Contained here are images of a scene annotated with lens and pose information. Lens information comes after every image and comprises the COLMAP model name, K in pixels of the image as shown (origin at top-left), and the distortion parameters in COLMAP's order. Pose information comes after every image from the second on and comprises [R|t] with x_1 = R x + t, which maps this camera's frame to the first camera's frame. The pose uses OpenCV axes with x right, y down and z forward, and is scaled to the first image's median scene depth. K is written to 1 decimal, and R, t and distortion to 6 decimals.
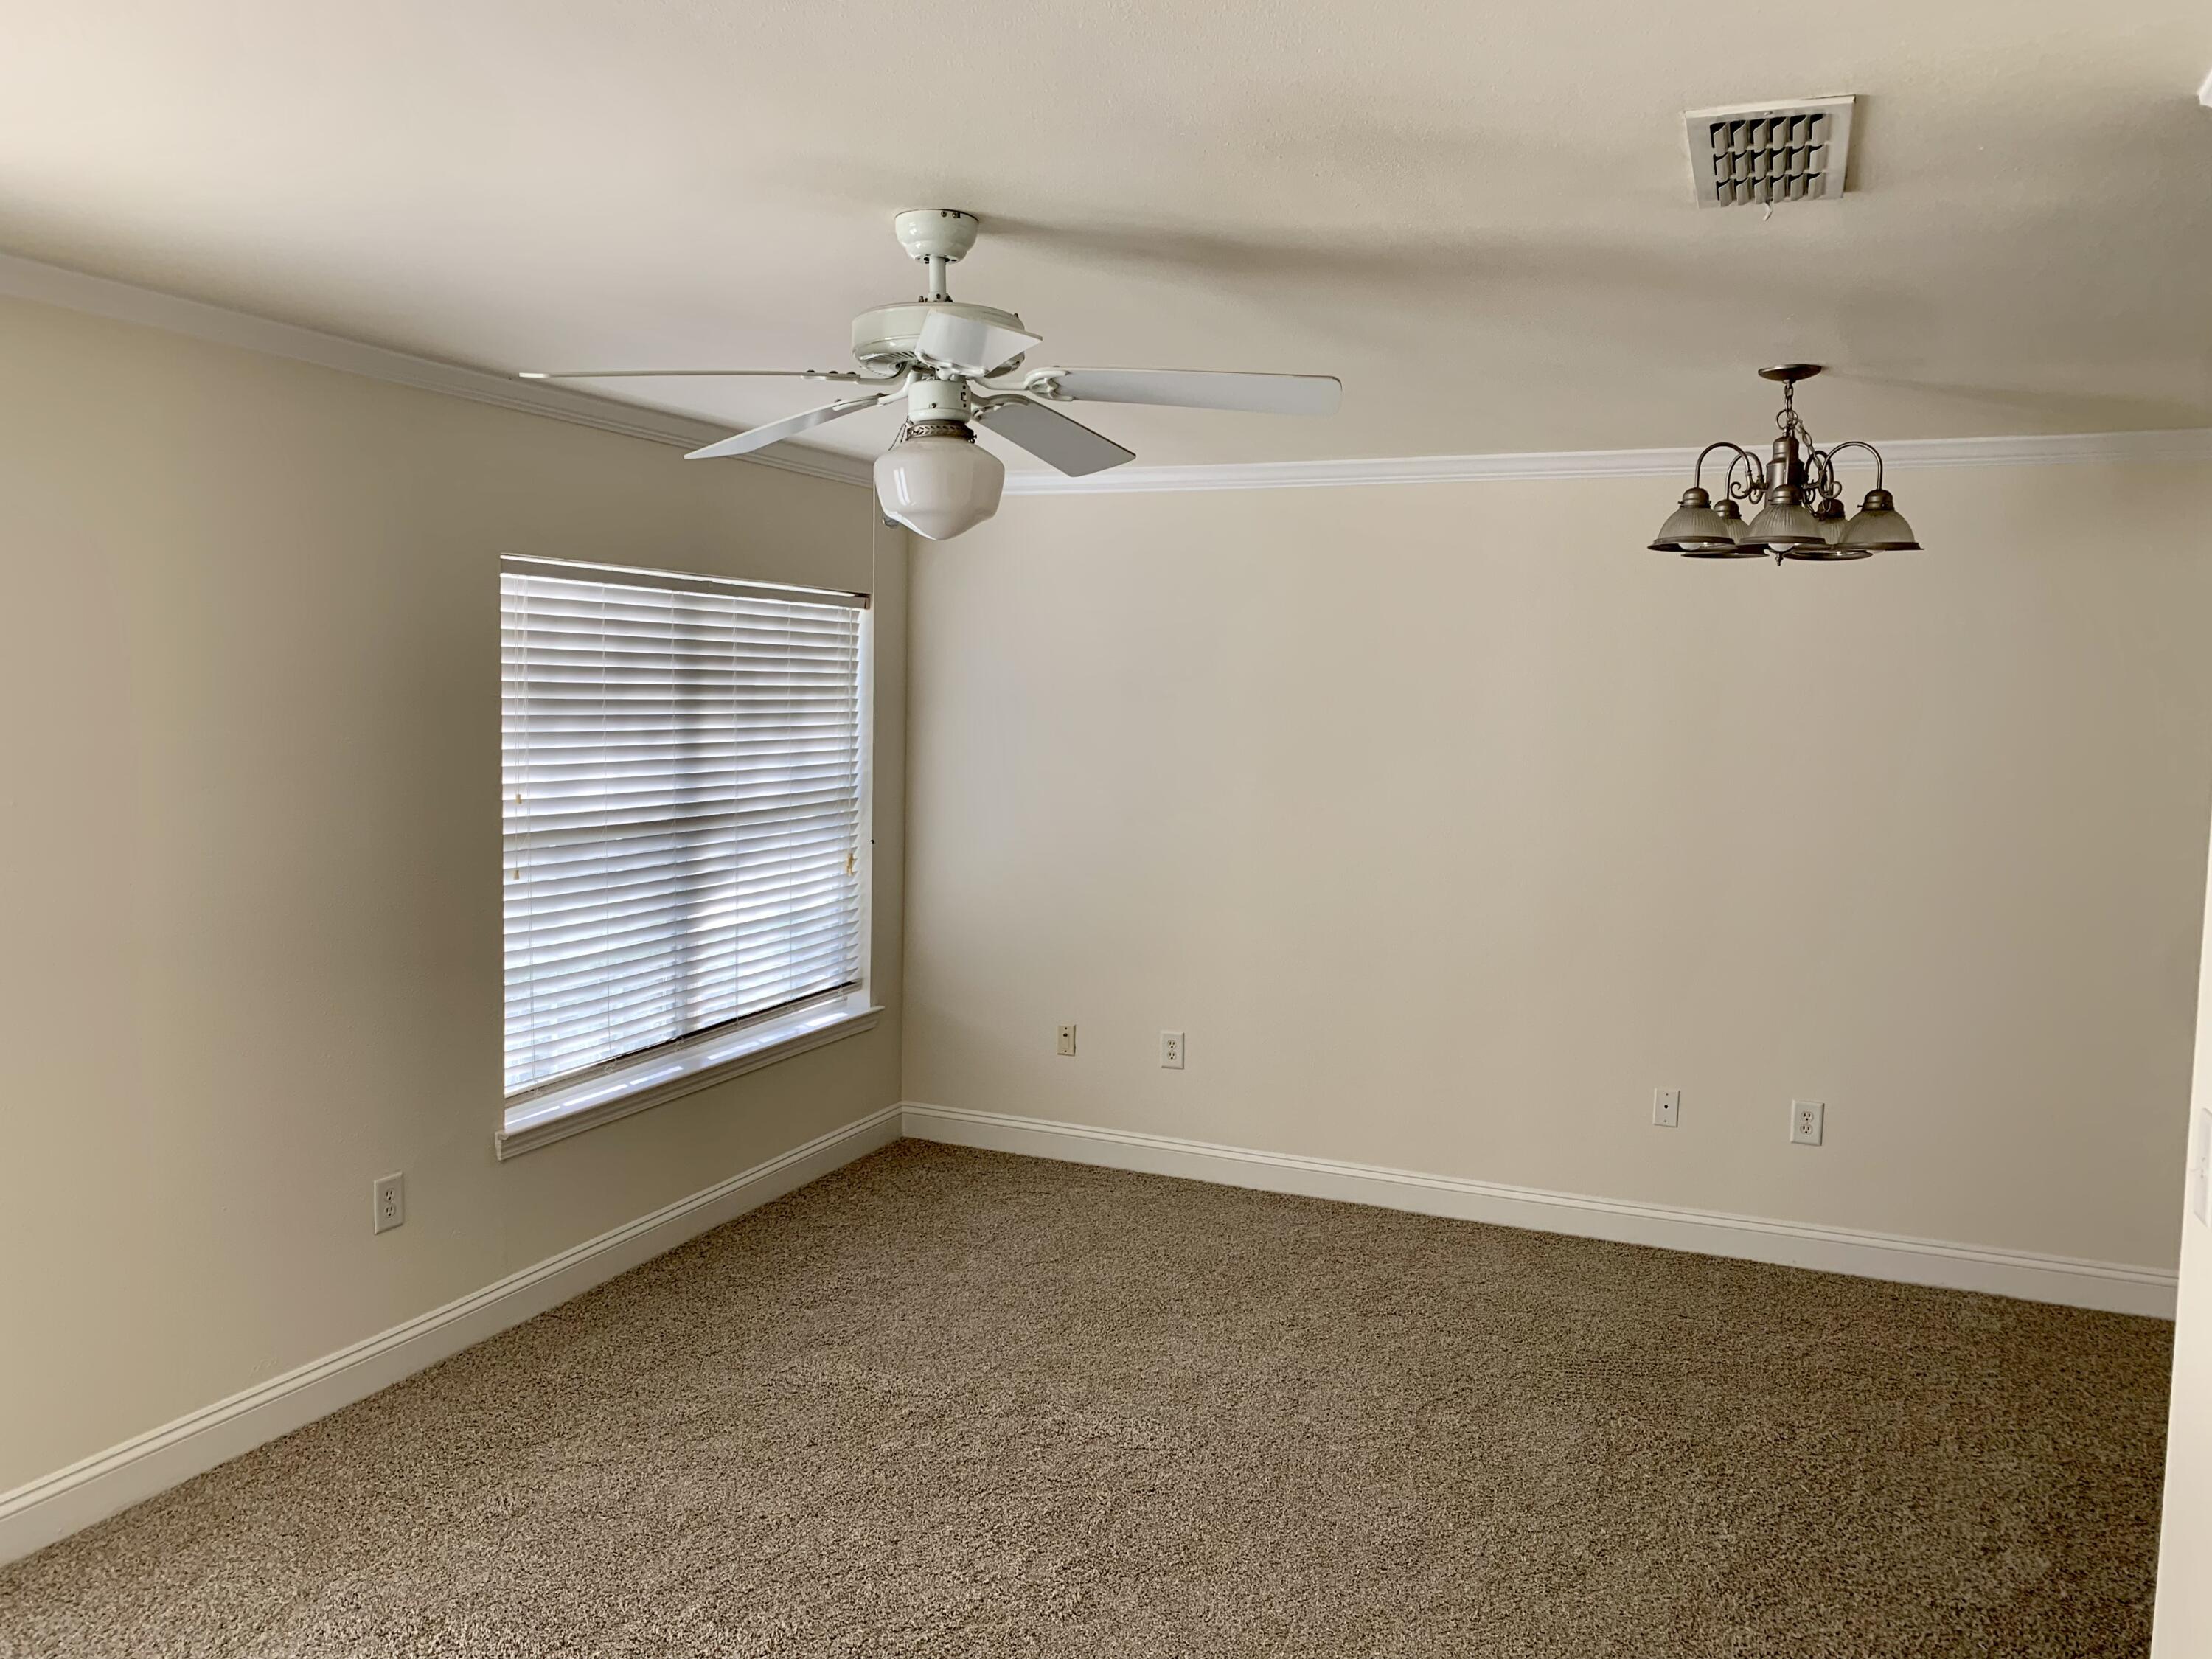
lens RADIAL K [[1583.1, 0, 1106.0], [0, 1583.1, 829.5], [0, 0, 1]] dist [0.058503, -0.083857]
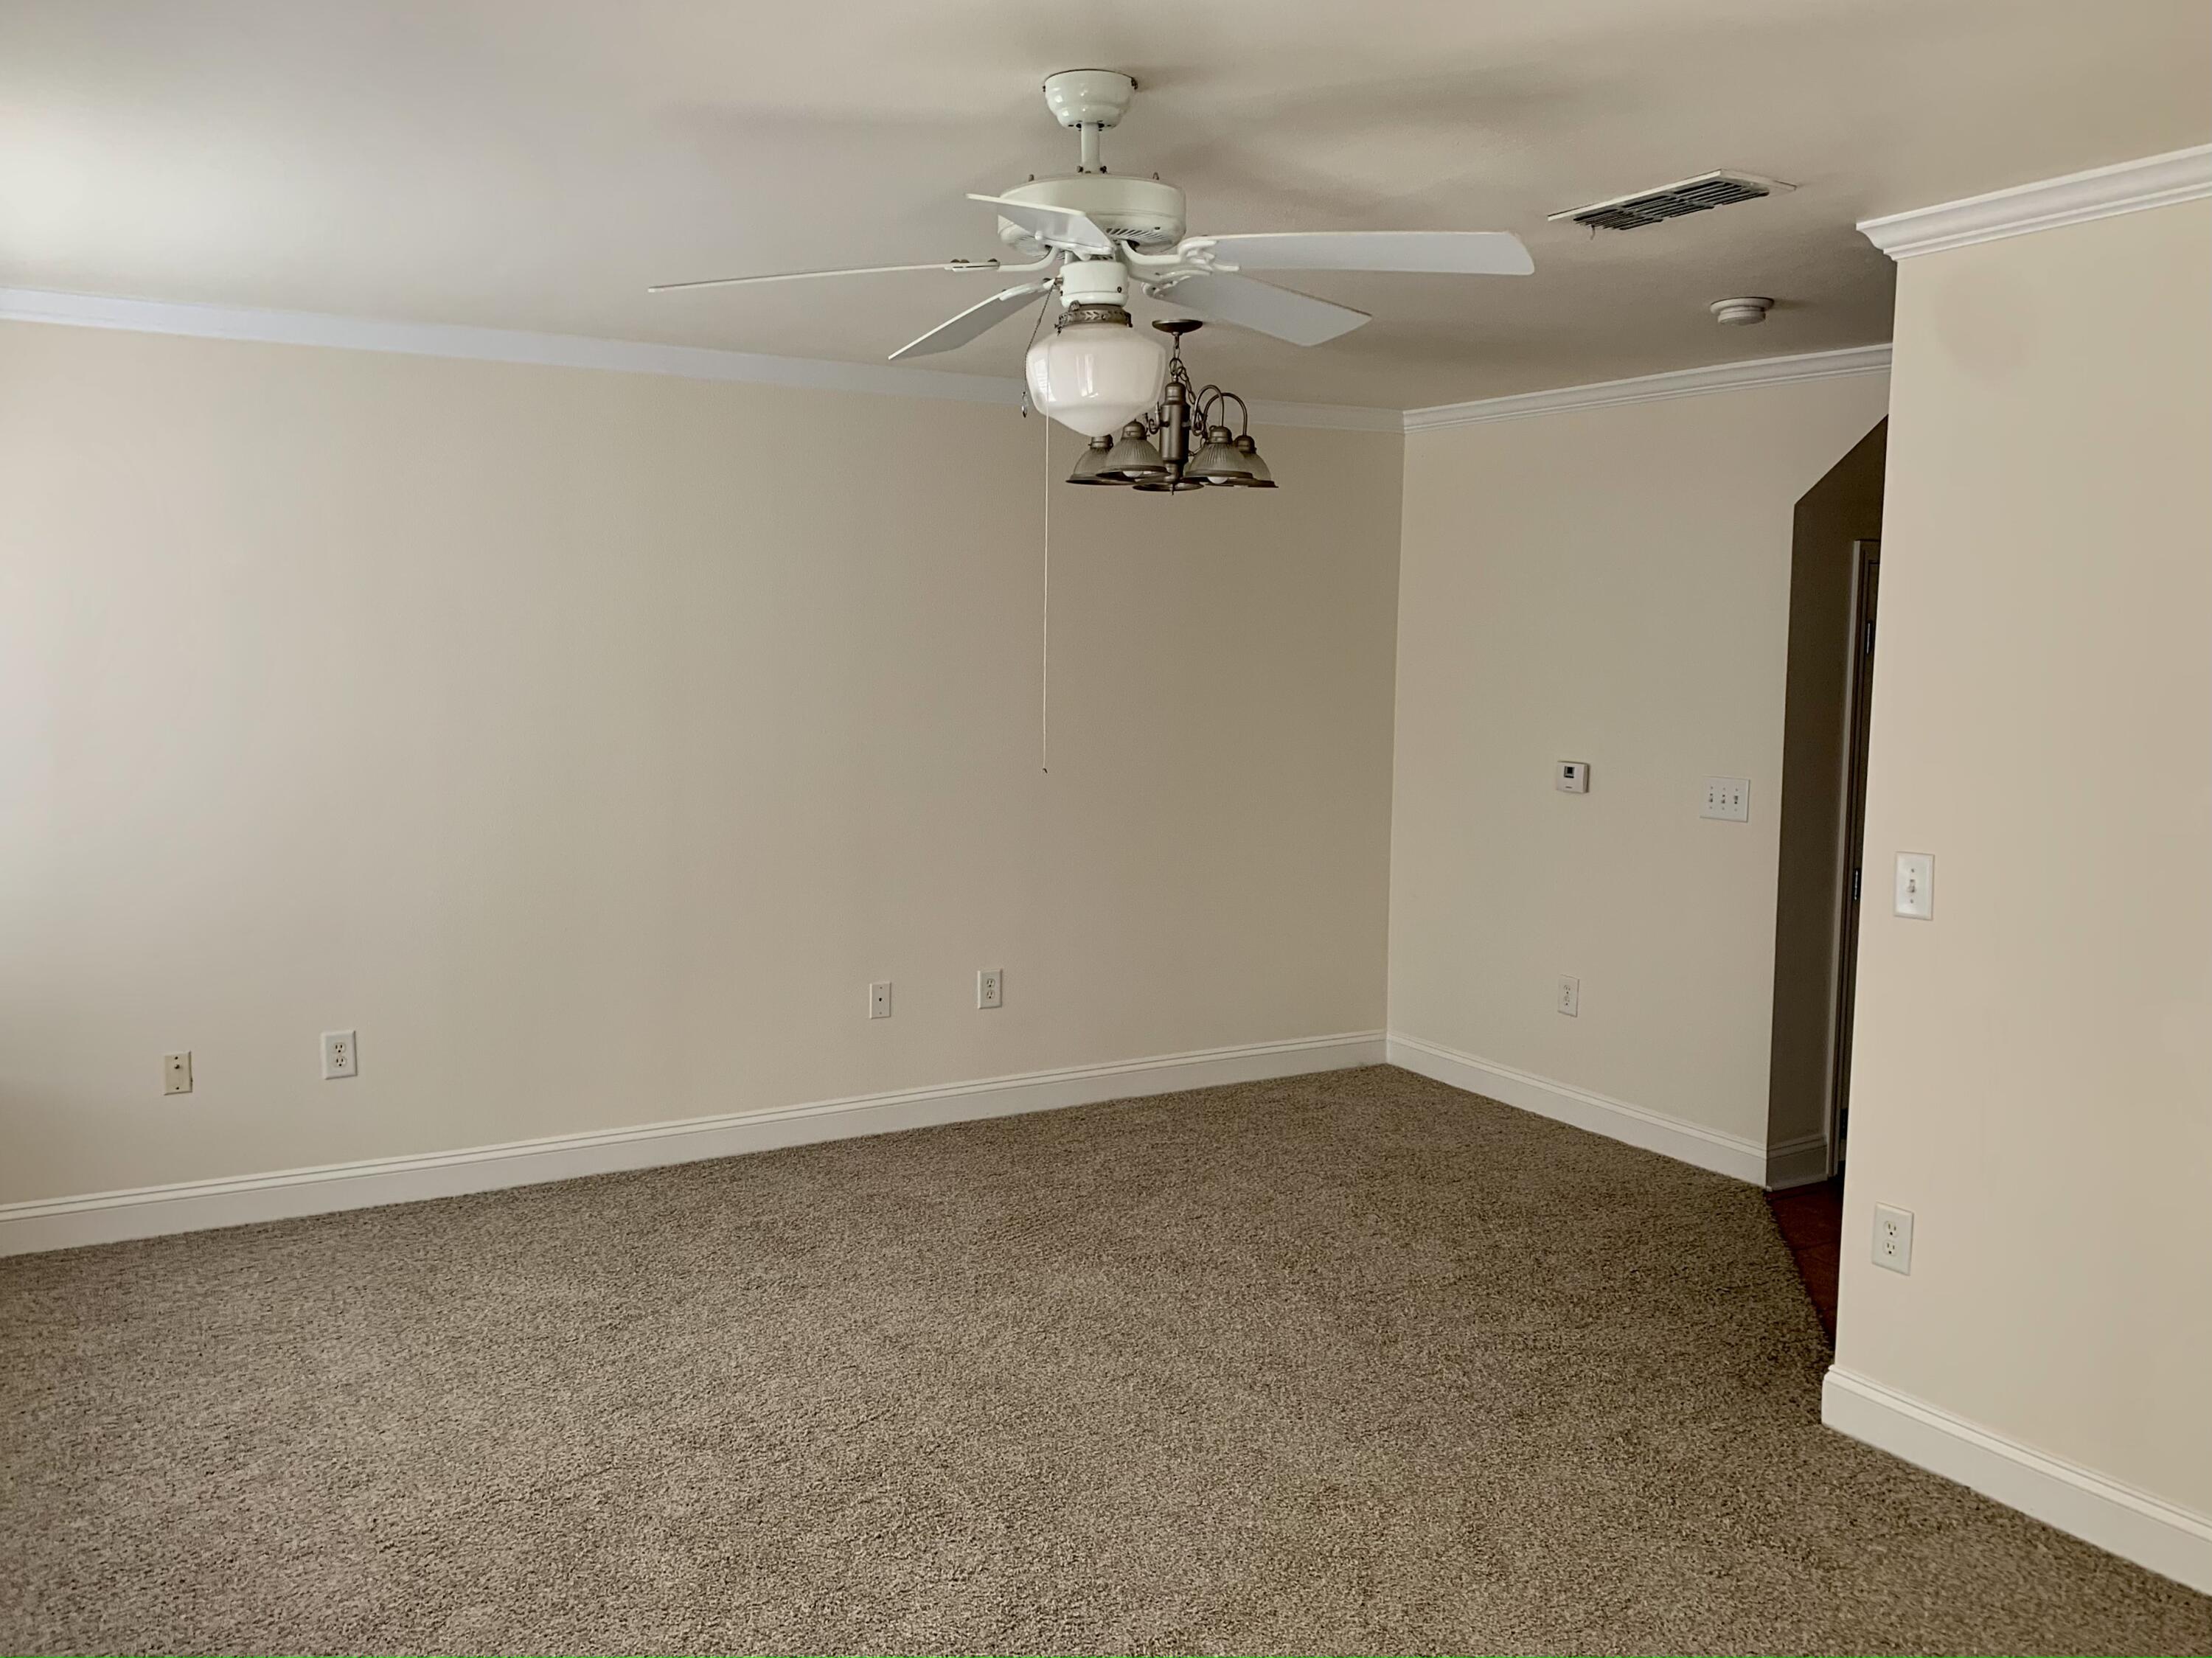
lens RADIAL K [[1689.7, 0, 1106.0], [0, 1689.7, 829.0], [0, 0, 1]] dist [0.010597, -0.002743]
pose [[0.637225, -0.106069, 0.763344, -0.387244], [0.072299, 0.994343, 0.077813, -0.014531], [-0.767279, 0.005604, 0.641289, 0.166716]]
